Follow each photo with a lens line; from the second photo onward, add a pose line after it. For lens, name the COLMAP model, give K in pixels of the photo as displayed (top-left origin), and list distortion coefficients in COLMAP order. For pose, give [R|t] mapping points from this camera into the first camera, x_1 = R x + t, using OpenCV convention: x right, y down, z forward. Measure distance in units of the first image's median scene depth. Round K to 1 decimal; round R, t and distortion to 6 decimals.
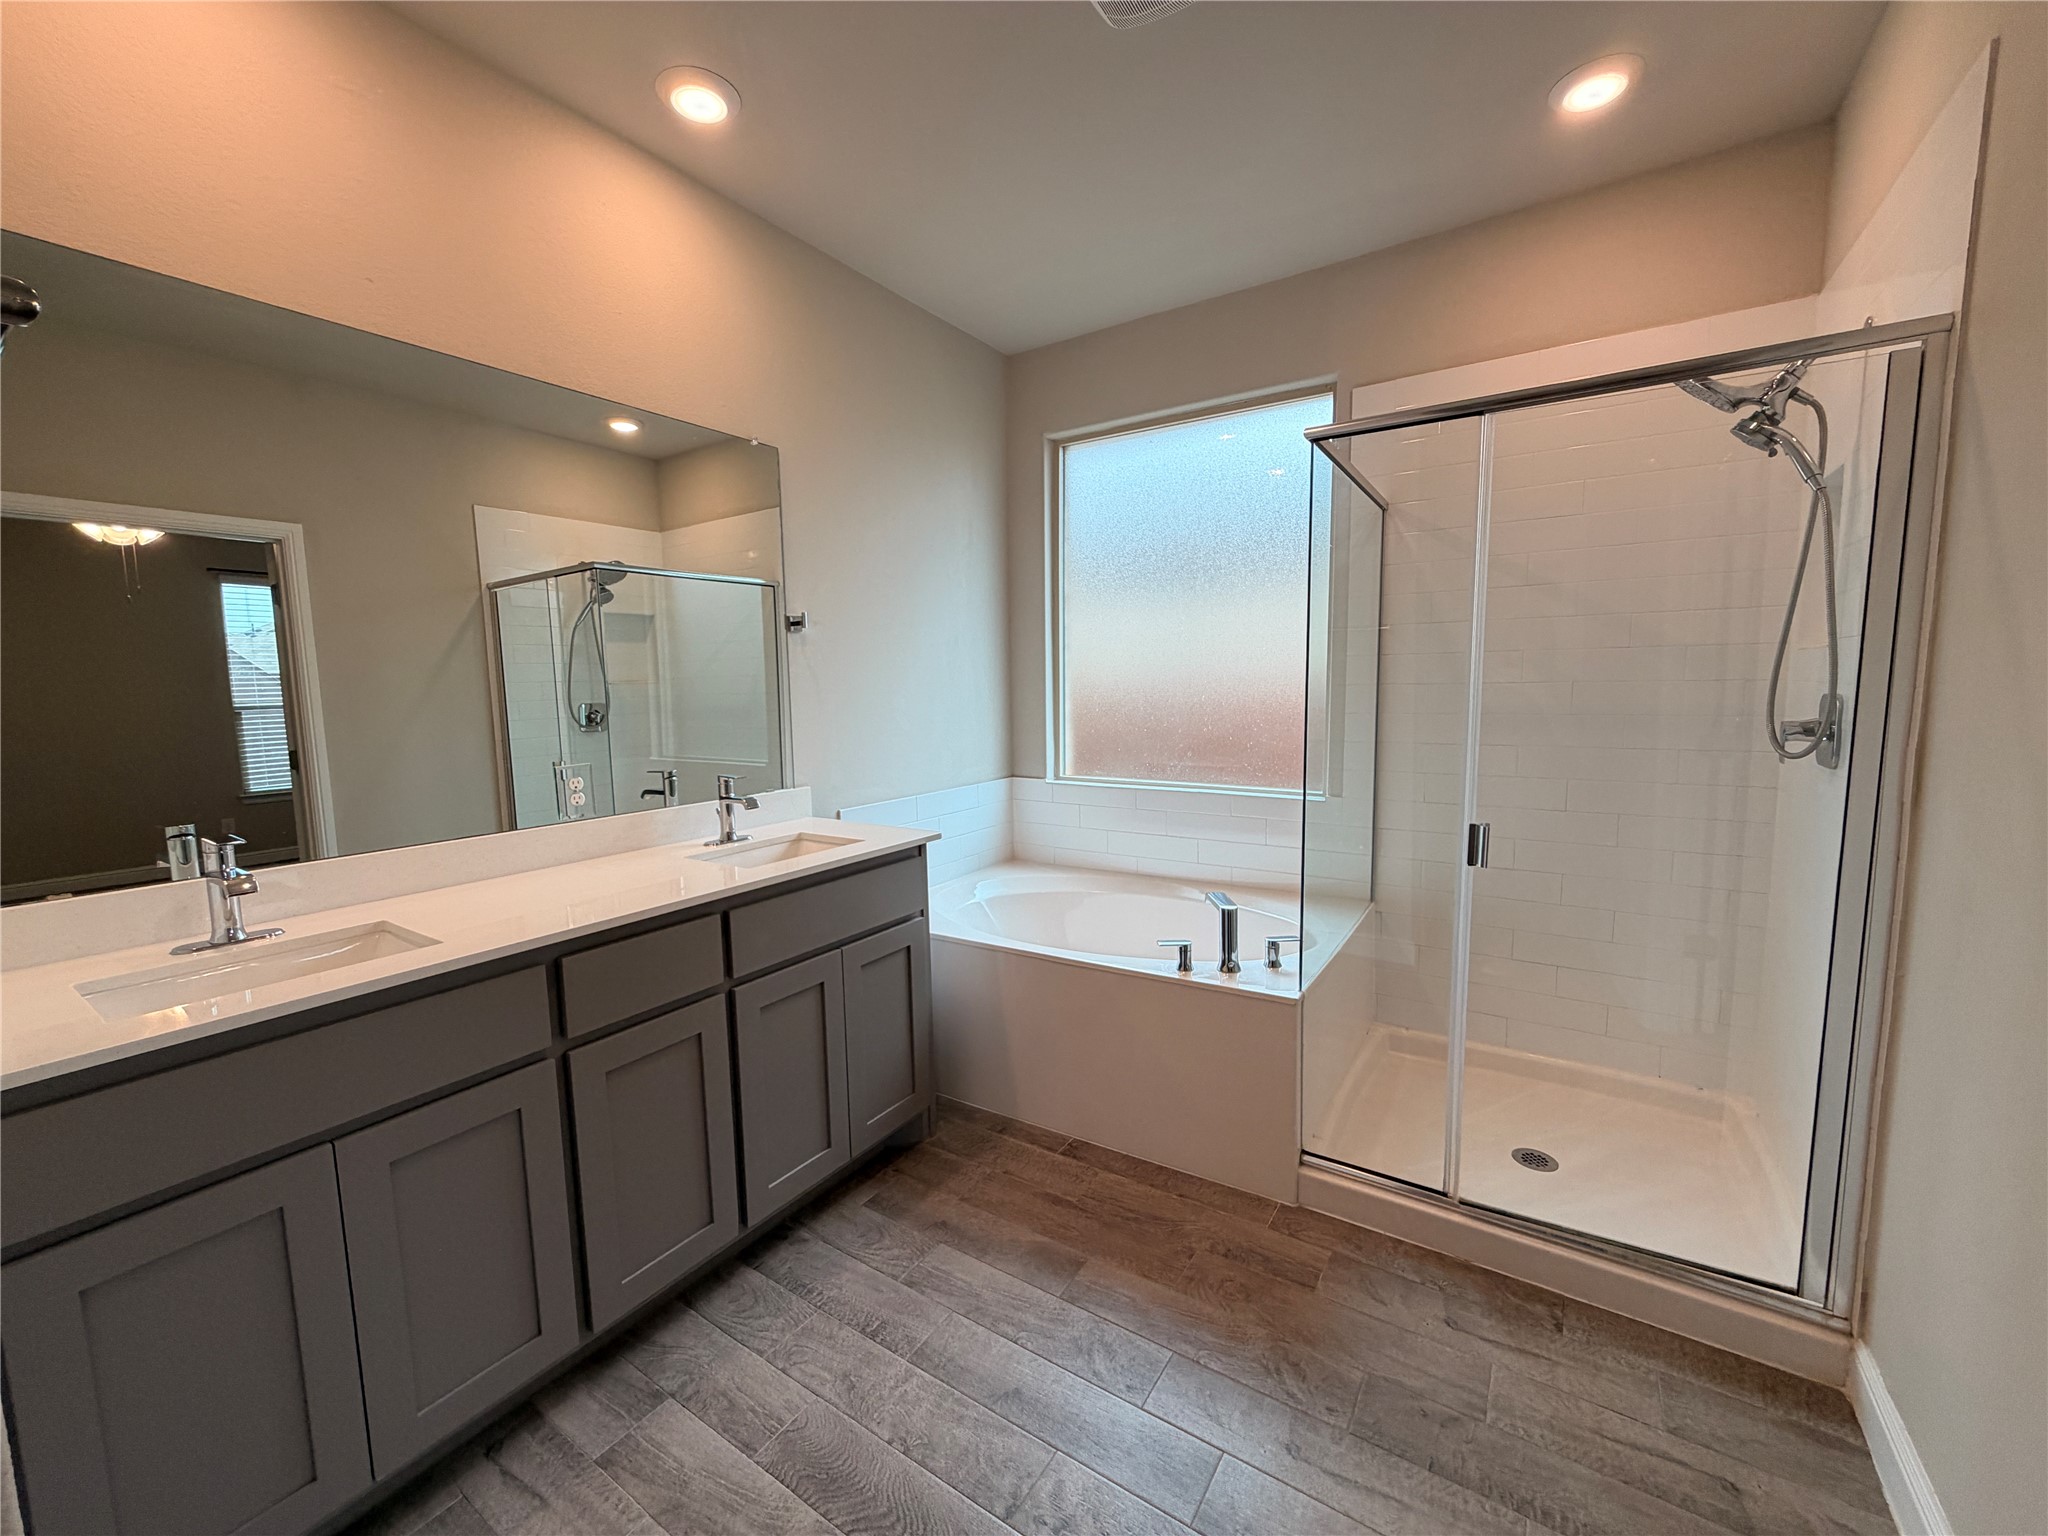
lens RADIAL K [[817.2, 0, 1026.5], [0, 817.2, 768.9], [0, 0, 1]] dist [0.002134, -0.000311]
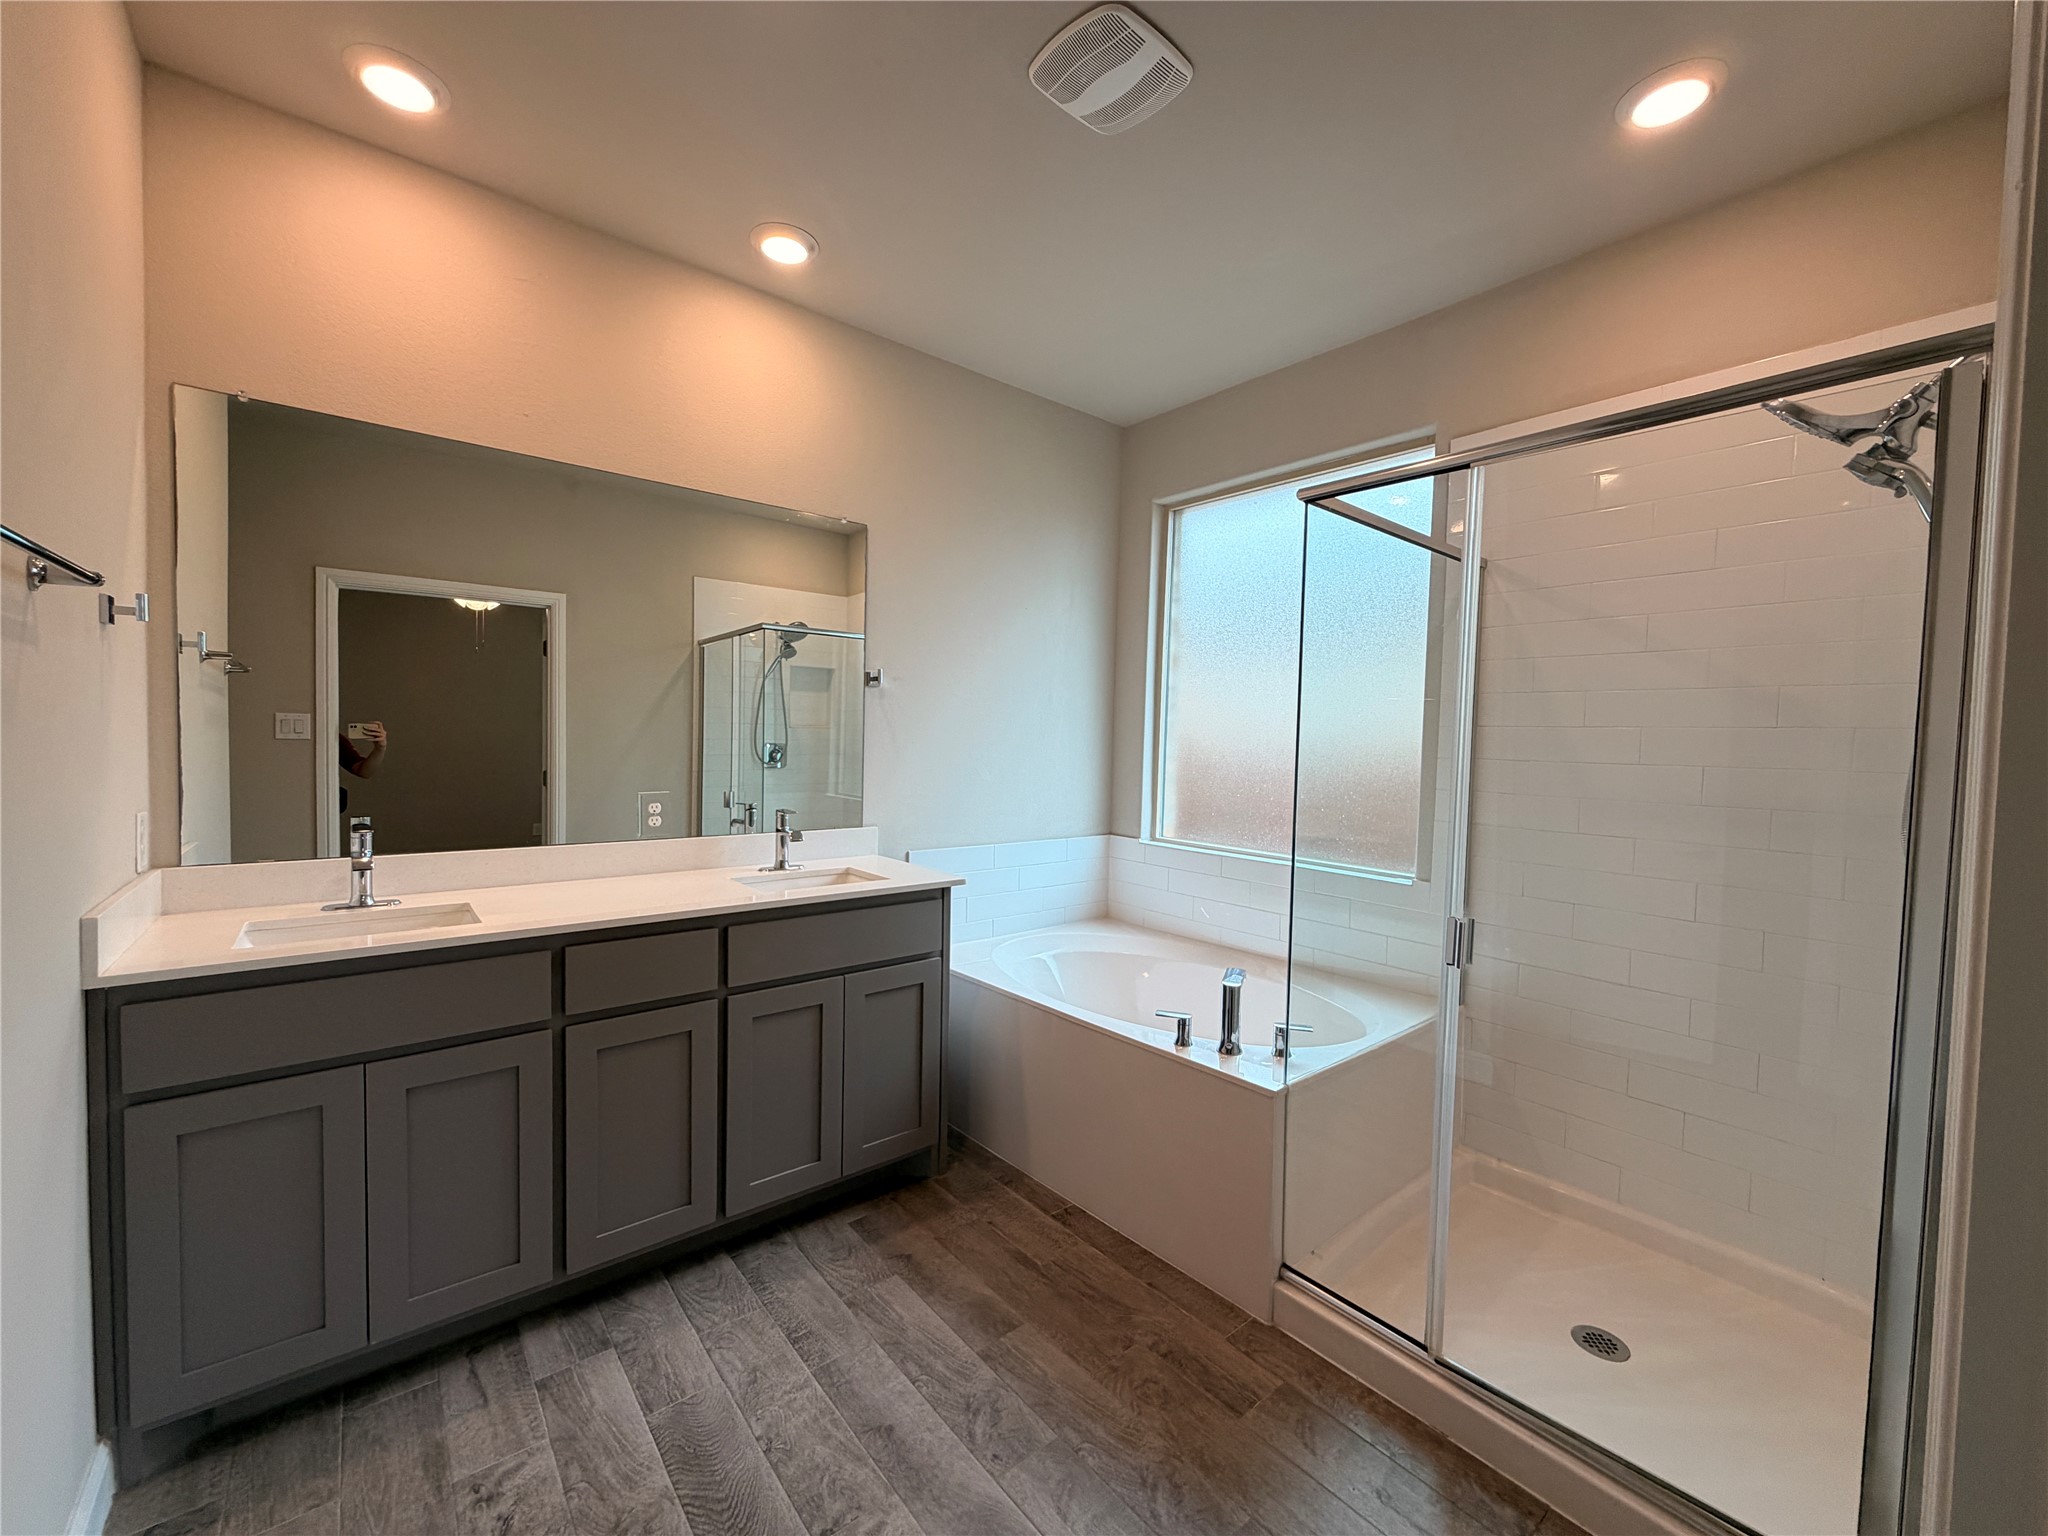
lens RADIAL K [[817.2, 0, 1019.5], [0, 817.2, 768.9], [0, 0, 1]] dist [0.002134, -0.000311]
pose [[0.955975, 0.051215, -0.288946, 0.295454], [-0.070976, 0.995771, -0.058324, -0.007232], [0.284737, 0.076264, 0.955567, 0.006390]]
